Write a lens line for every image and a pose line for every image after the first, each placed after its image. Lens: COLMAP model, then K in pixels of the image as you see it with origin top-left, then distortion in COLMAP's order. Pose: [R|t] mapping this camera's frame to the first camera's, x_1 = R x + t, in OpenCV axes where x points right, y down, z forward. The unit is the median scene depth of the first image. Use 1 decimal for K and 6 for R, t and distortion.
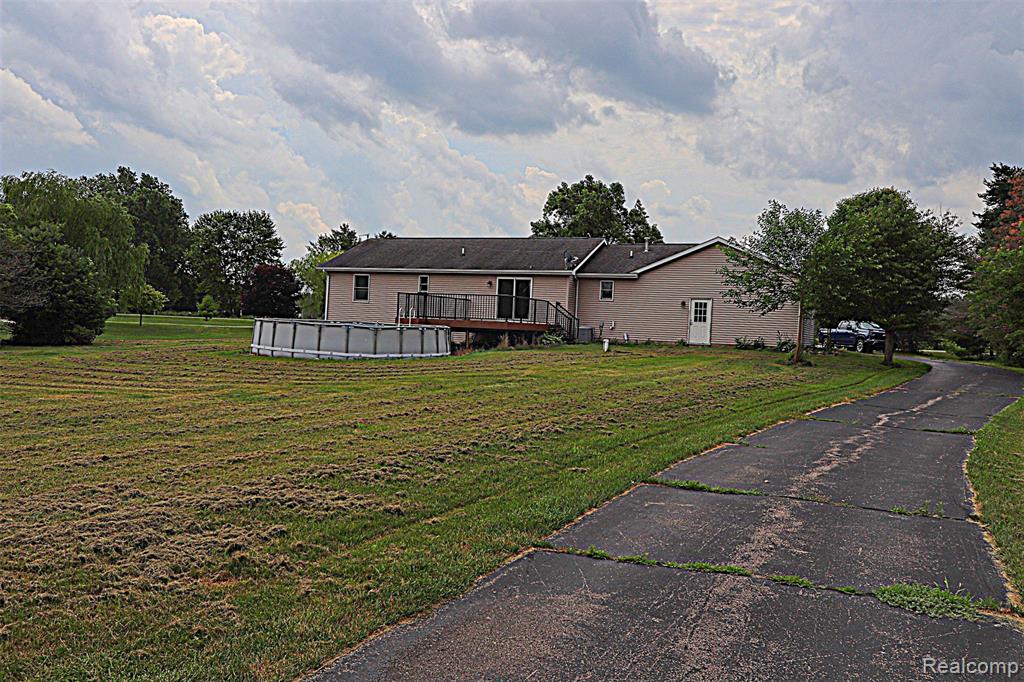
lens RADIAL K [[842.9, 0, 512.0], [0, 842.9, 341.0], [0, 0, 1]] dist [-0.006083, -0.000777]
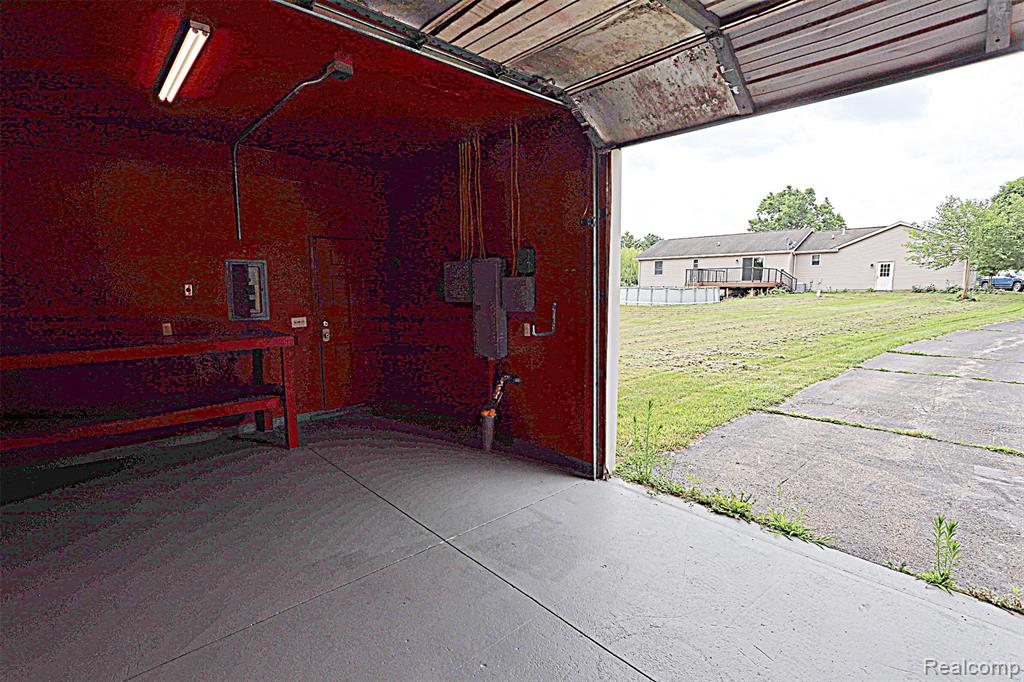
lens RADIAL K [[471.2, 0, 504.8], [0, 471.2, 345.1], [0, 0, 1]] dist [-0.013729, 0.000382]
pose [[0.904947, 0.004520, -0.425500, -0.051280], [0.037517, 0.995202, 0.090362, 0.000067], [0.423867, -0.097737, 0.900436, -0.117521]]
